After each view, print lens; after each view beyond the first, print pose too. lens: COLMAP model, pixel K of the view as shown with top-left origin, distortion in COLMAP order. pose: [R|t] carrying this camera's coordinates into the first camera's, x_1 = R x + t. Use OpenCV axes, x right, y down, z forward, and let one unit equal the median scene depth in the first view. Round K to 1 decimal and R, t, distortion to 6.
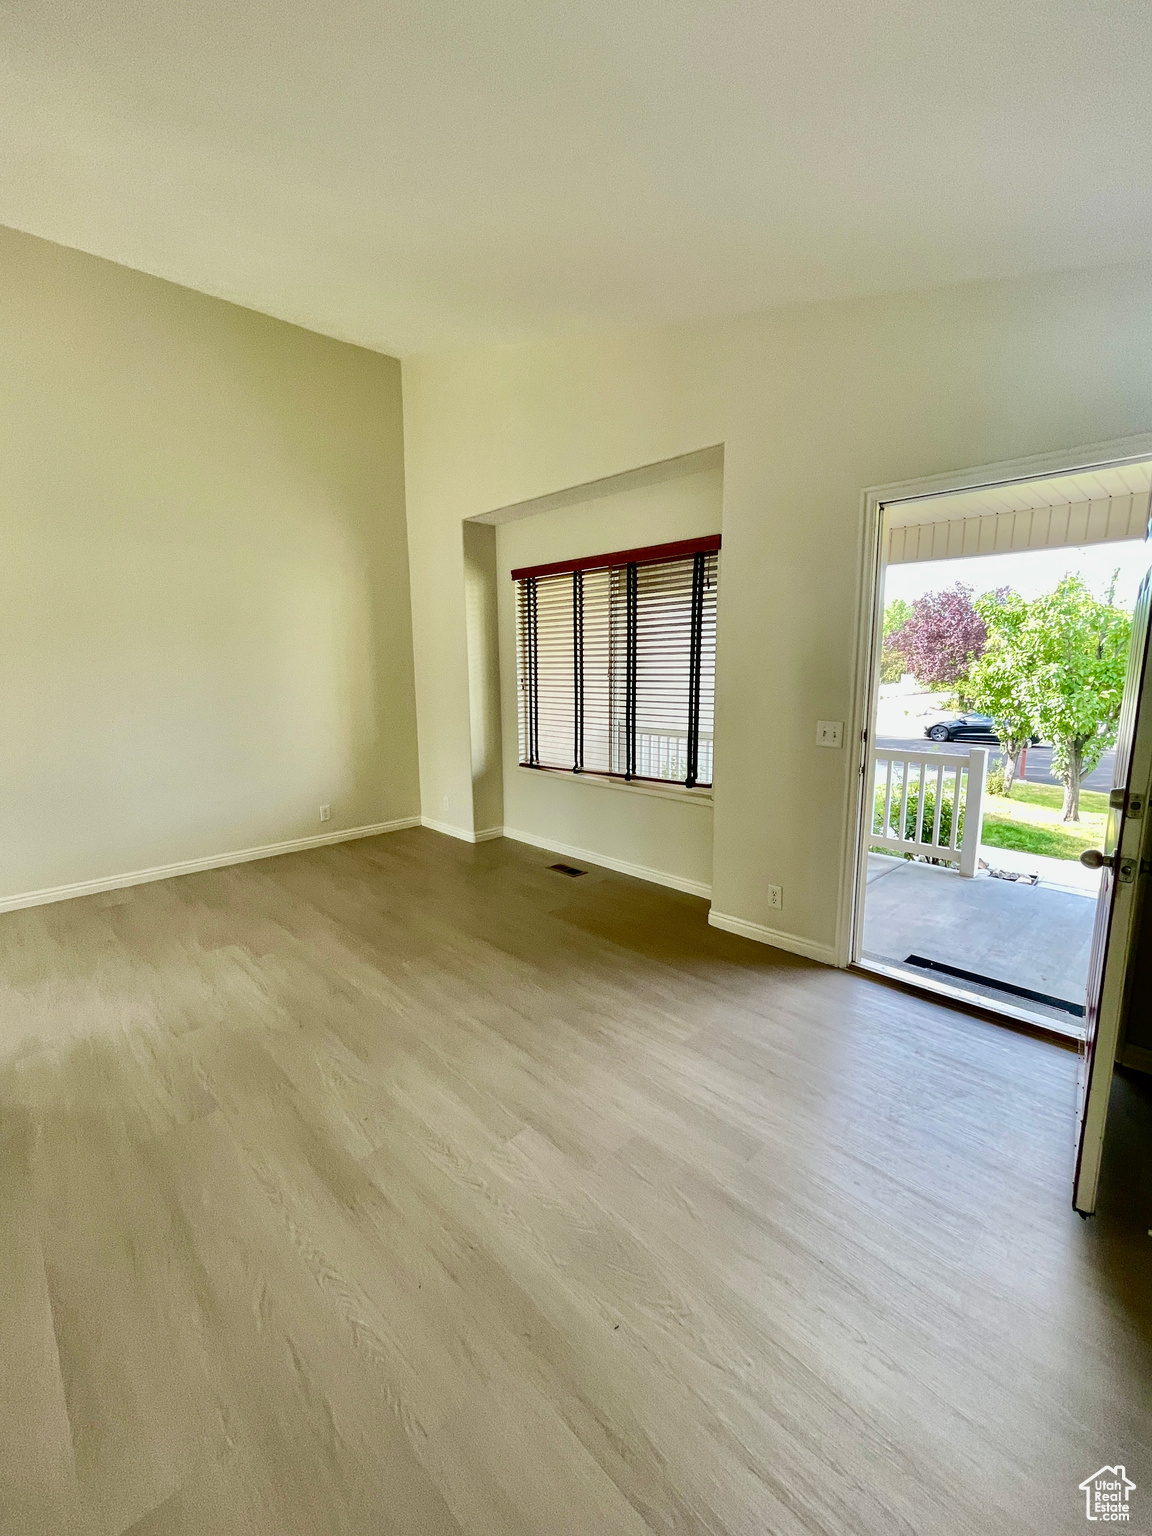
lens RADIAL K [[638.9, 0, 578.0], [0, 638.9, 765.9], [0, 0, 1]] dist [-0.000579, 0.000027]
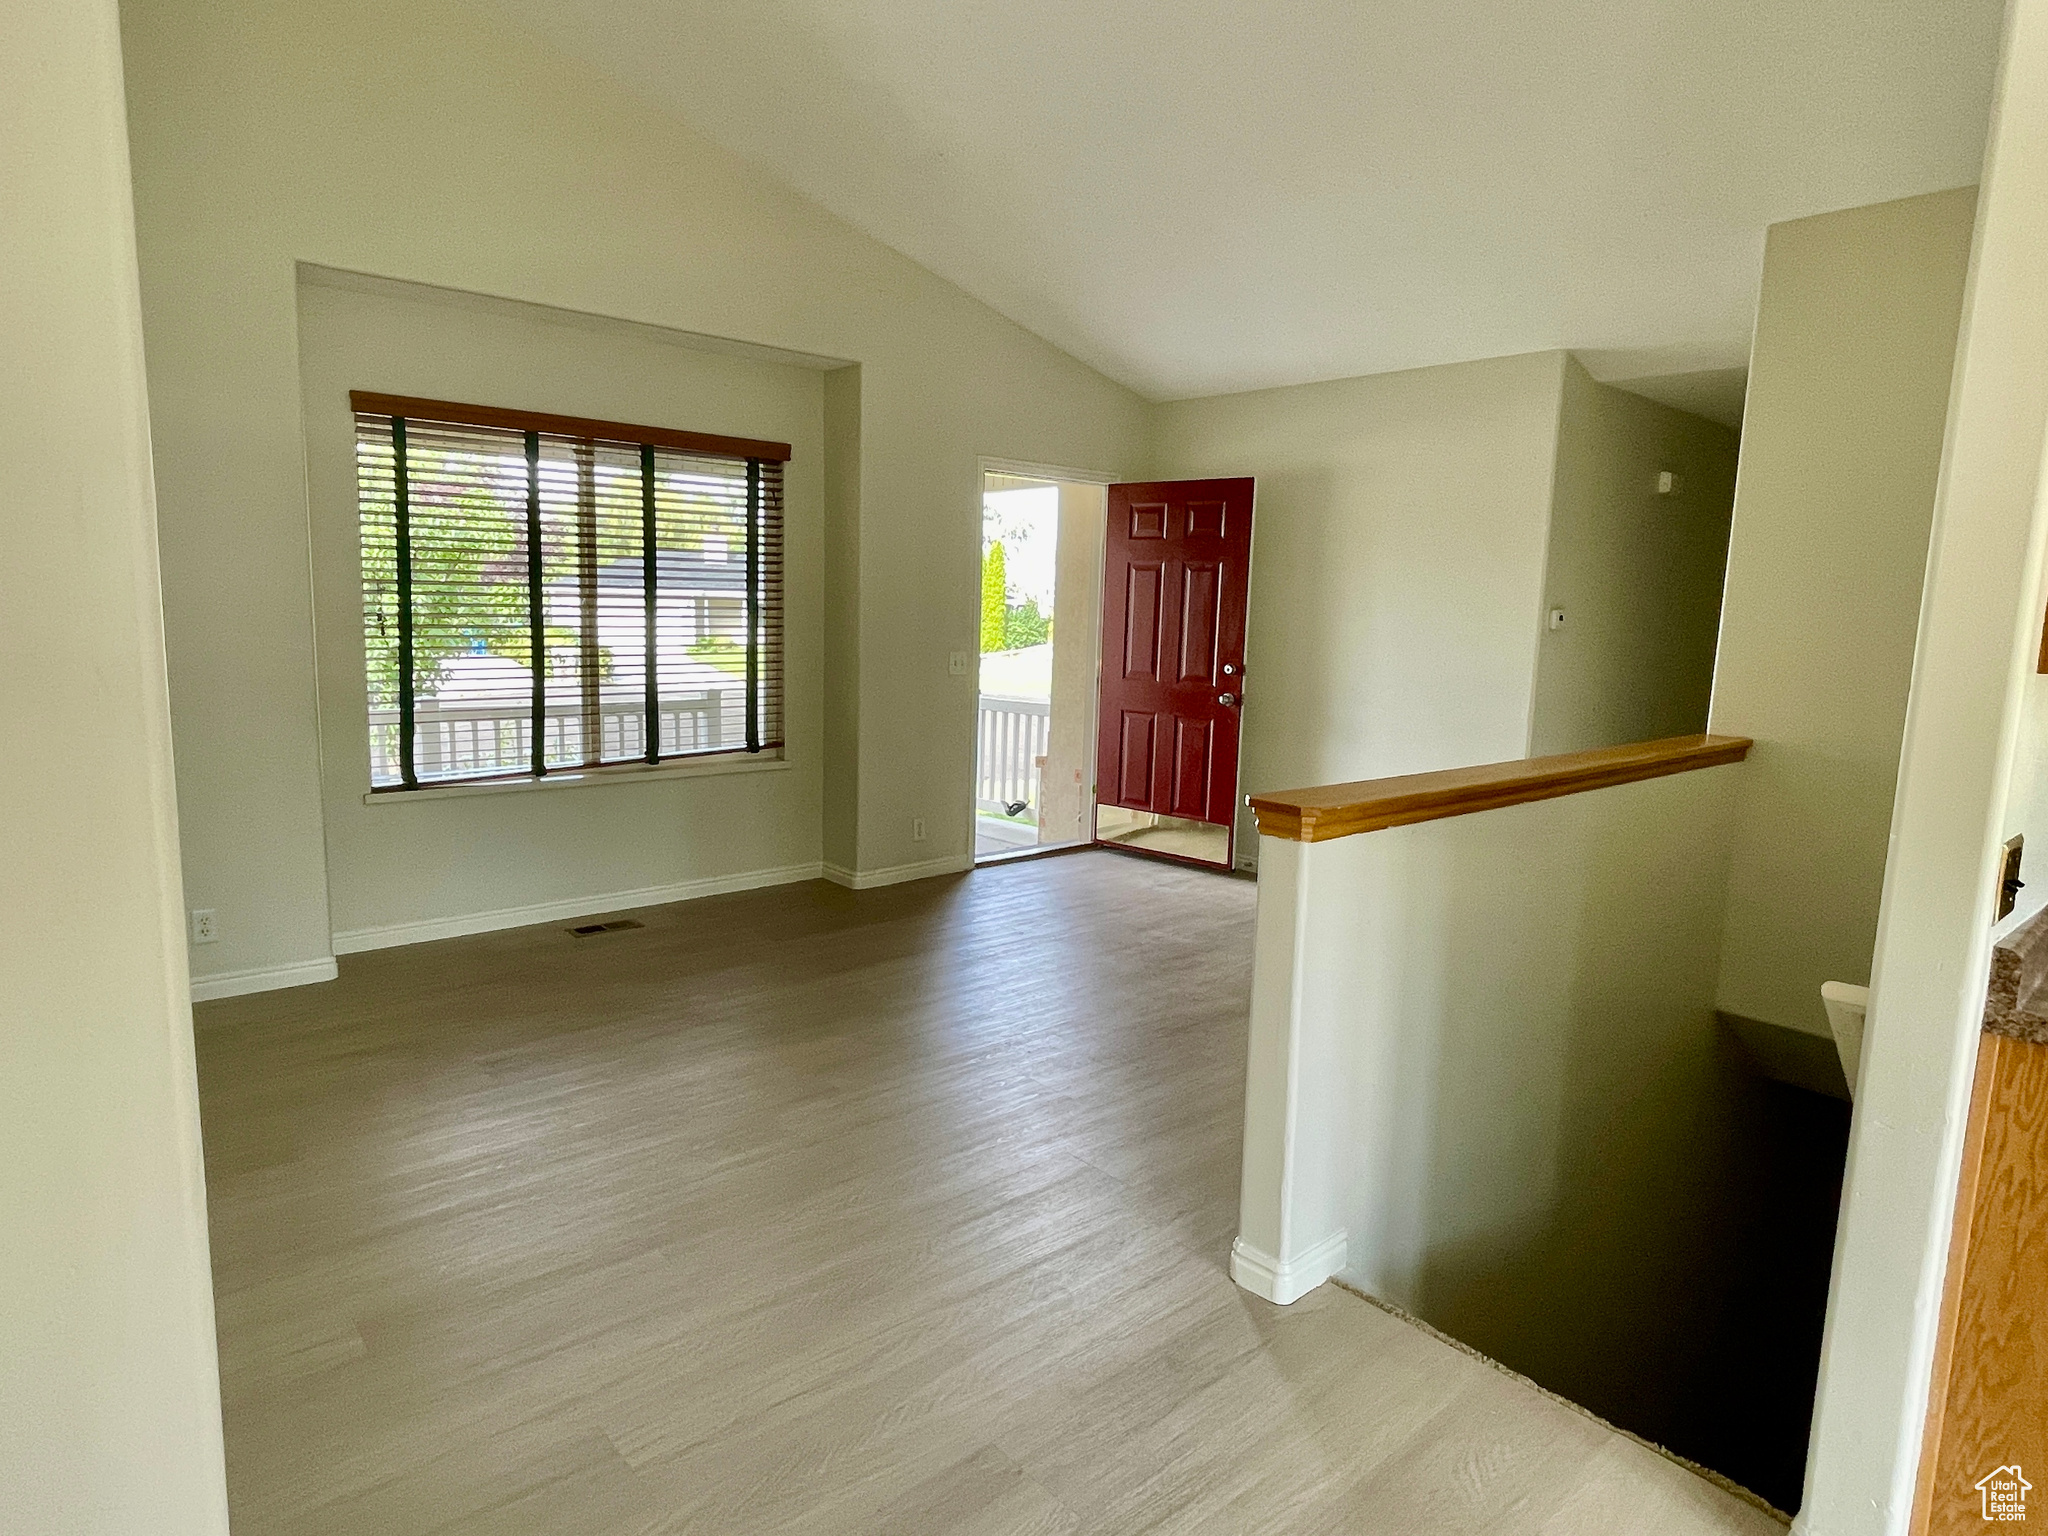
lens RADIAL K [[1185.5, 0, 1020.2], [0, 1185.5, 780.0], [0, 0, 1]] dist [0.002387, -0.000980]
pose [[0.054708, -0.147155, 0.987599, -1.117893], [0.135525, 0.981022, 0.138668, -0.080798], [-0.989262, 0.126258, 0.073613, 0.514232]]
